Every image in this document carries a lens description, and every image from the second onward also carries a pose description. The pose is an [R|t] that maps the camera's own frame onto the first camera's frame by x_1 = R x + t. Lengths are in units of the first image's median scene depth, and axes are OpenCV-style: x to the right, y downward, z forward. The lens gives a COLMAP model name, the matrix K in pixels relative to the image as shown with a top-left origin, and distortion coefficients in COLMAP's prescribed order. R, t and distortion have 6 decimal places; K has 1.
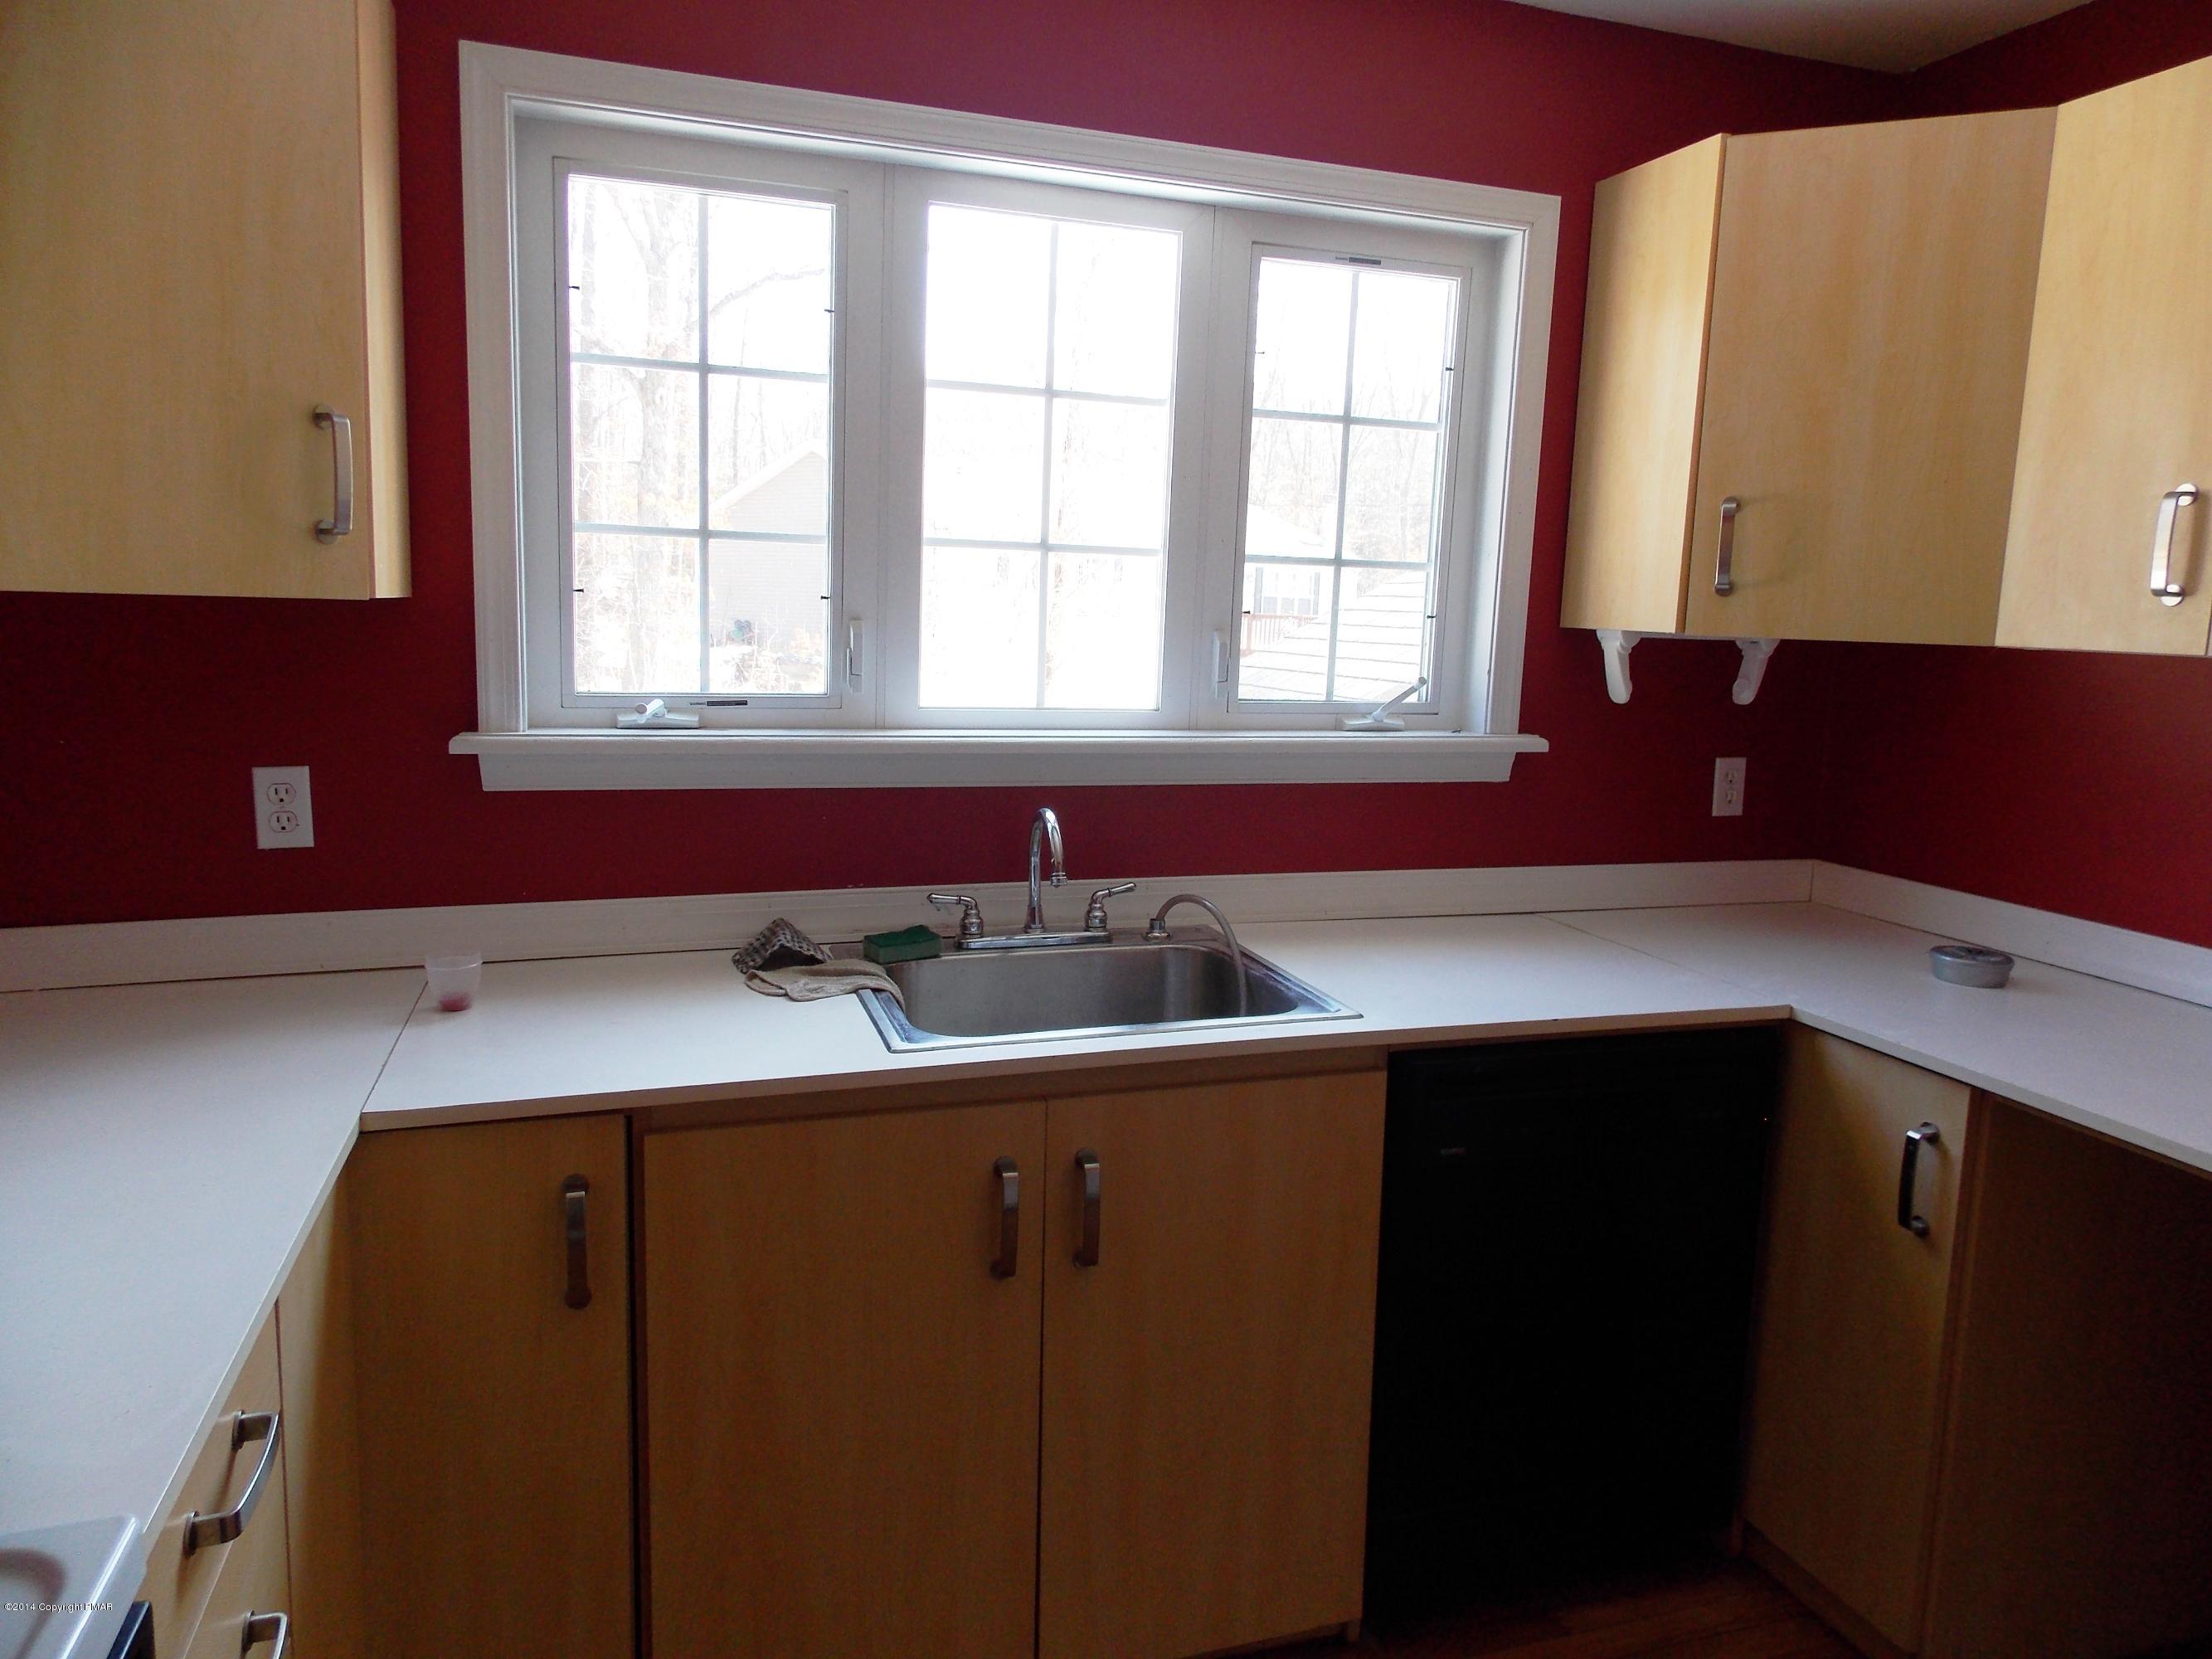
lens RADIAL K [[1432.3, 0, 1106.0], [0, 1432.3, 829.5], [0, 0, 1]] dist [-0.003712, -0.001539]
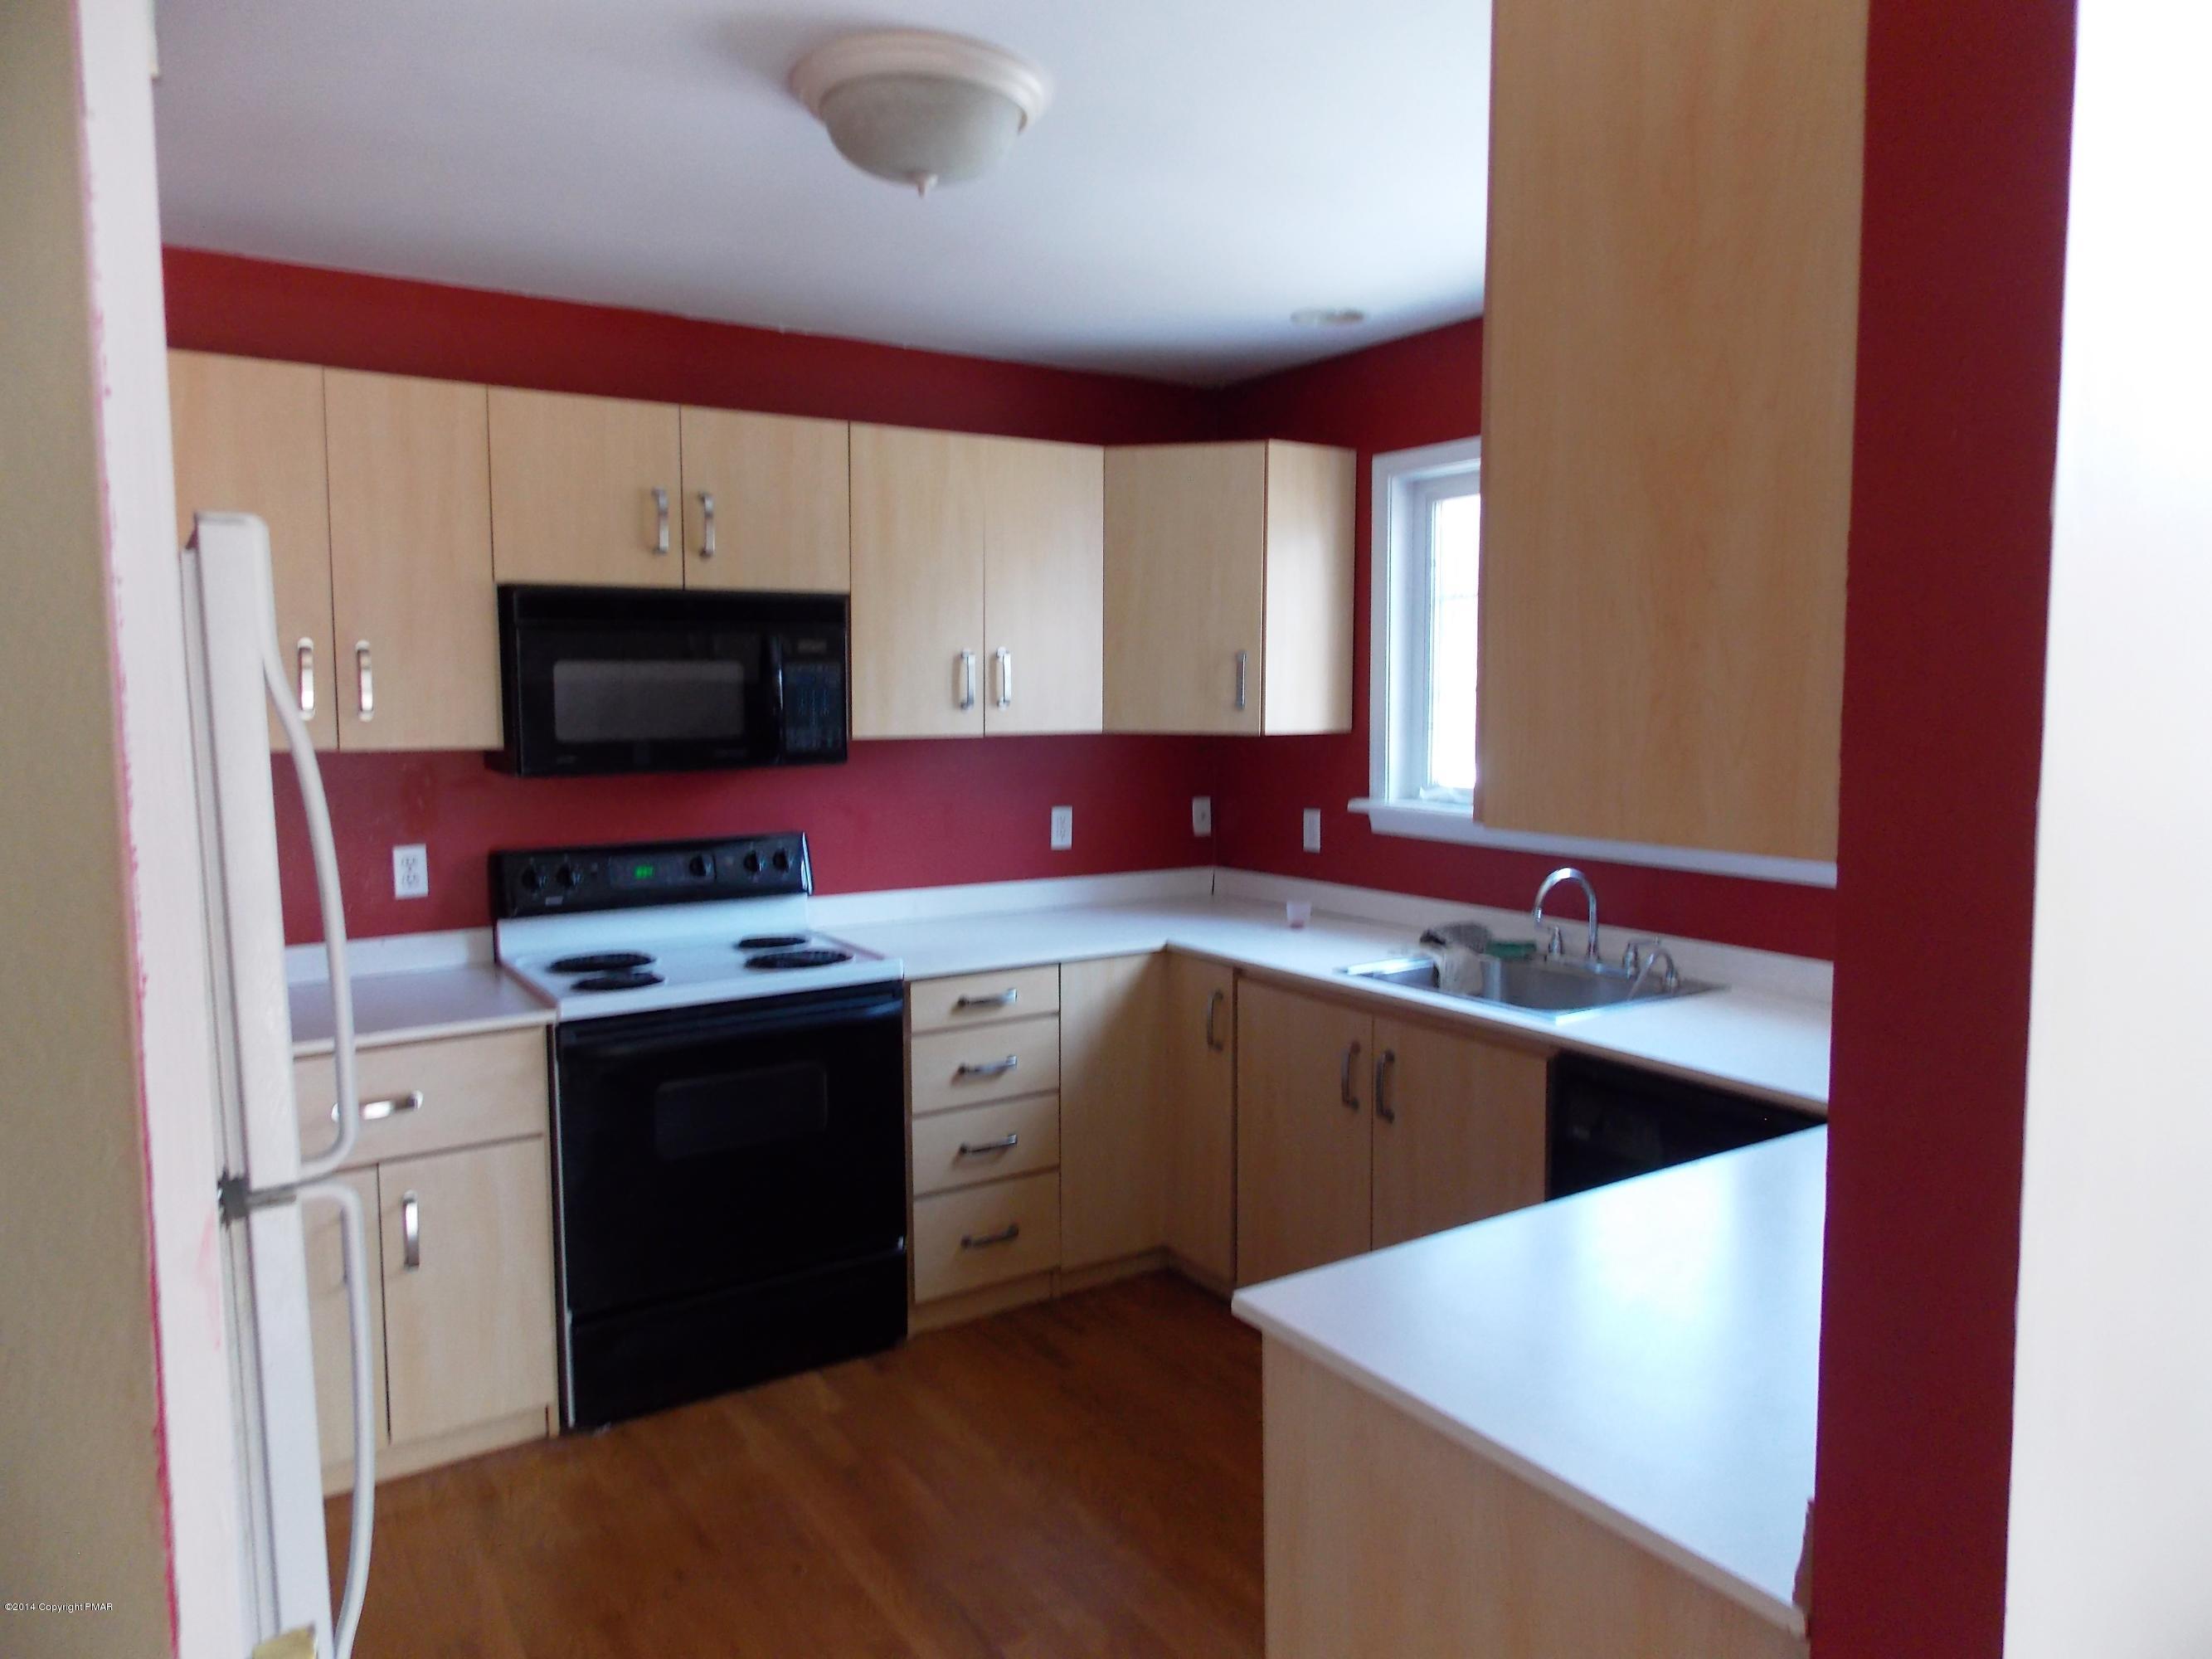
lens RADIAL K [[1460.6, 0, 1104.6], [0, 1460.6, 811.6], [0, 0, 1]] dist [0.003041, 0.003996]
pose [[0.253991, 0.053816, -0.965708, 1.470435], [-0.136008, 0.990517, 0.019427, -0.044971], [0.957596, 0.126410, 0.258902, 0.176431]]
